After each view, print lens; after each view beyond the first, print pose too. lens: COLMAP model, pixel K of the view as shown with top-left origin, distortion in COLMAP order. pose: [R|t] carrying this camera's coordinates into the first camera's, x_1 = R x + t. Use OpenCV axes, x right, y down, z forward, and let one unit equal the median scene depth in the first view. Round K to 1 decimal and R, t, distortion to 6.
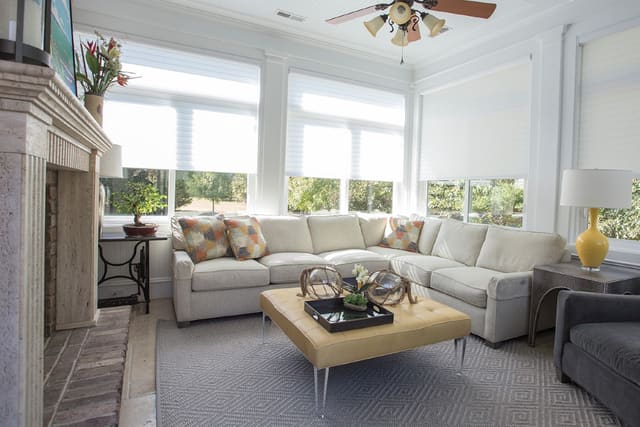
lens RADIAL K [[290.0, 0, 318.1], [0, 290.0, 205.6], [0, 0, 1]] dist [-0.000467, 0.000408]
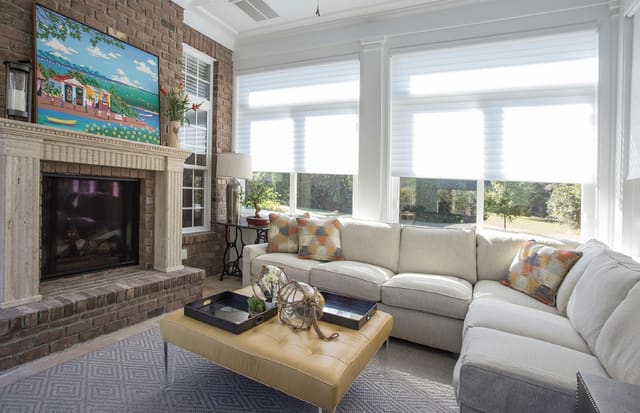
lens RADIAL K [[337.1, 0, 320.0], [0, 337.1, 206.5], [0, 0, 1]] dist [0.000022, -0.000634]
pose [[0.657829, 0.045618, -0.751784, 0.541304], [-0.076453, 0.997053, -0.006396, 0.008103], [0.749277, 0.061684, 0.659378, 0.214738]]
